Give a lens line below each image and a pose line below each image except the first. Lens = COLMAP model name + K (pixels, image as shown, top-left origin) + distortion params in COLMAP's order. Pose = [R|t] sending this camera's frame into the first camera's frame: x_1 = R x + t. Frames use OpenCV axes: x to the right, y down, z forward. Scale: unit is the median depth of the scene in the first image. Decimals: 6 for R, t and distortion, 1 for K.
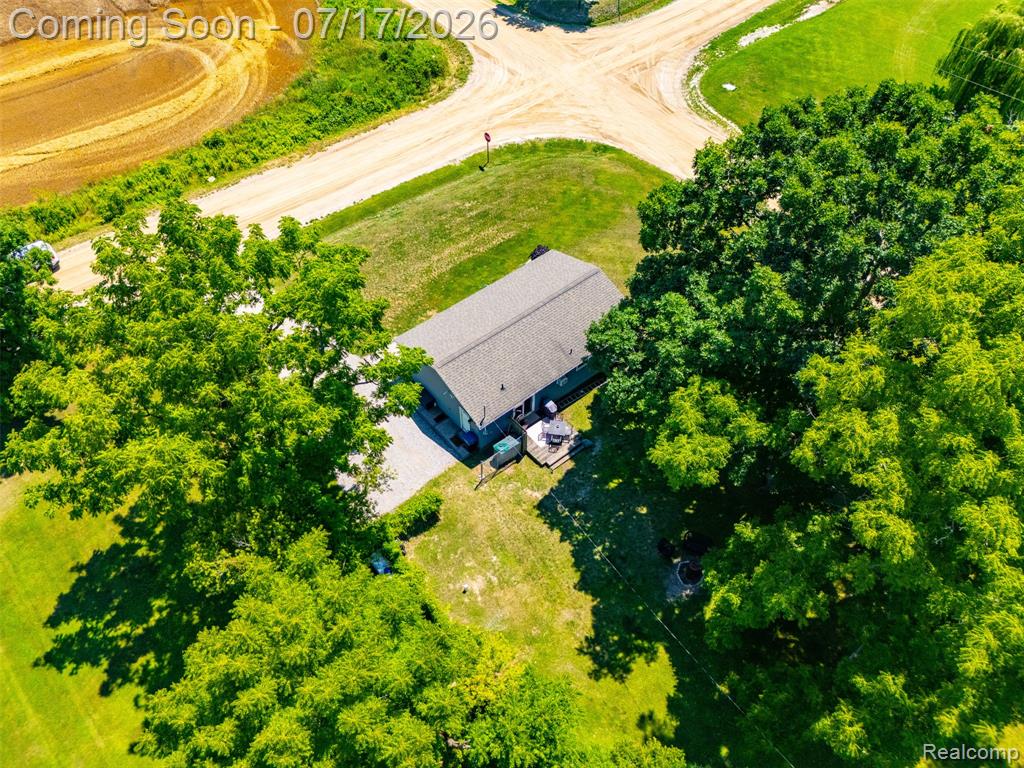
lens RADIAL K [[753.0, 0, 511.9], [0, 753.0, 388.5], [0, 0, 1]] dist [0.063199, -0.055687]
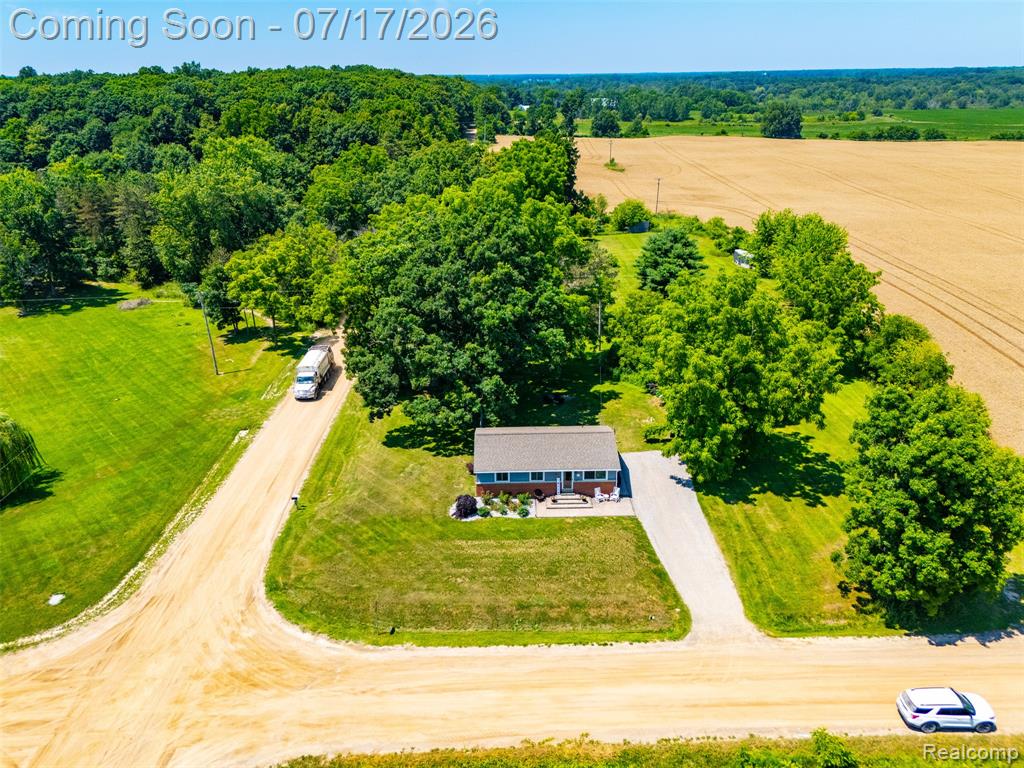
lens RADIAL K [[753.0, 0, 515.6], [0, 753.0, 384.6], [0, 0, 1]] dist [0.063199, -0.055687]
pose [[-0.789426, -0.227660, 0.570068, -0.857916], [0.486680, 0.333844, 0.807274, -1.510615], [-0.374097, 0.914724, -0.152747, 1.253845]]
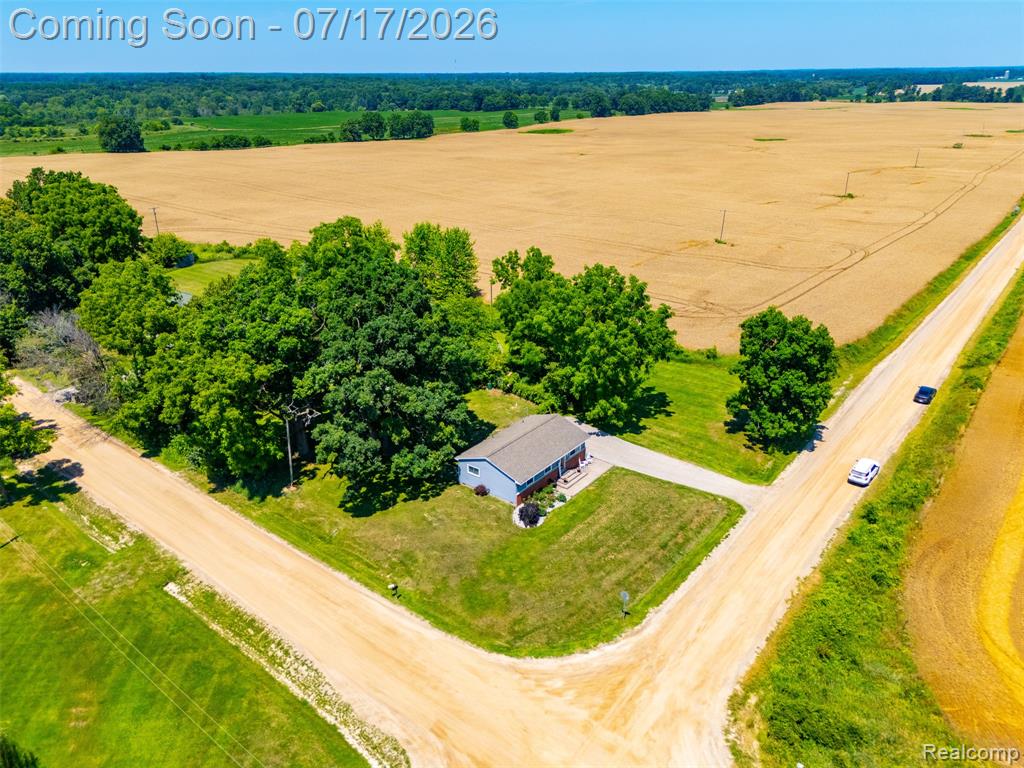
lens RADIAL K [[753.0, 0, 515.9], [0, 753.0, 383.2], [0, 0, 1]] dist [0.063199, -0.055687]
pose [[-0.973319, 0.091036, -0.210624, 0.422450], [-0.177406, 0.283592, 0.942392, -1.932358], [0.145523, 0.954614, -0.259875, 1.441849]]
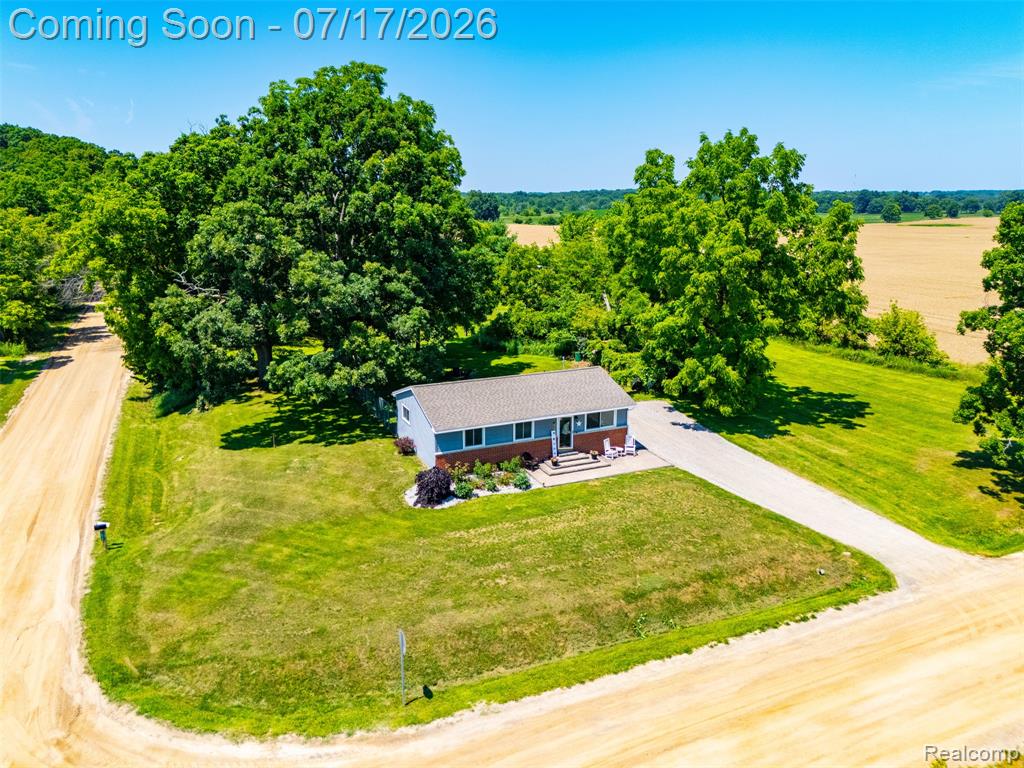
lens RADIAL K [[753.0, 0, 515.7], [0, 753.0, 386.5], [0, 0, 1]] dist [0.063199, -0.055687]
pose [[-0.967908, -0.065282, 0.242678, -0.265048], [0.195279, 0.412436, 0.889810, -1.086865], [-0.158178, 0.908644, -0.386452, 1.517629]]
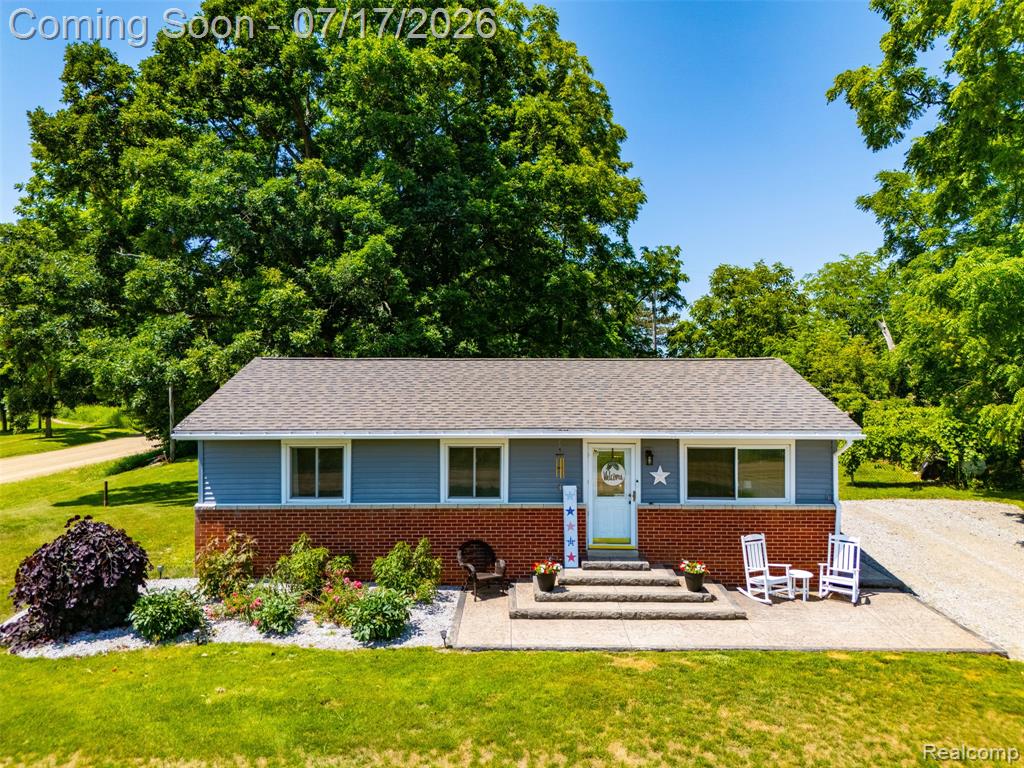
lens RADIAL K [[753.0, 0, 512.1], [0, 753.0, 387.3], [0, 0, 1]] dist [0.063199, -0.055687]
pose [[-0.771170, -0.010622, 0.636541, -0.267204], [0.498734, 0.611355, 0.614418, -0.368948], [-0.395679, 0.791285, -0.466161, 1.296041]]
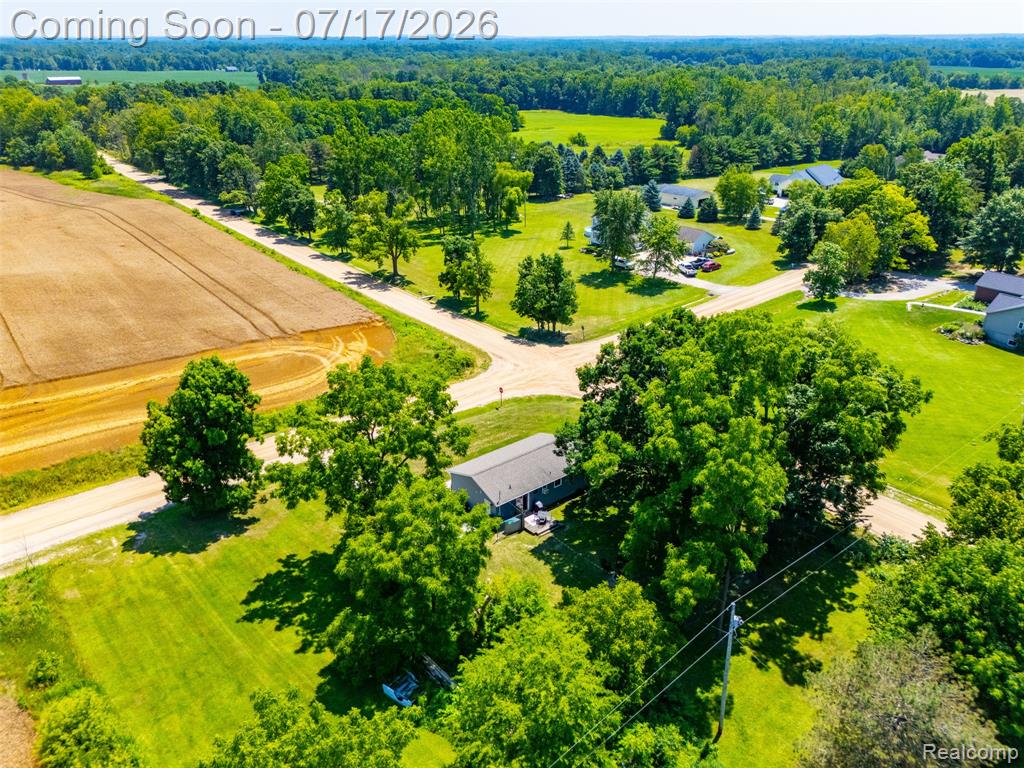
lens RADIAL K [[753.0, 0, 516.3], [0, 753.0, 391.2], [0, 0, 1]] dist [0.063199, -0.055687]
pose [[0.999996, -0.002222, -0.001905, 0.005305], [0.001121, 0.892046, -0.451944, 0.593466], [0.002703, 0.451940, 0.892044, -0.652375]]
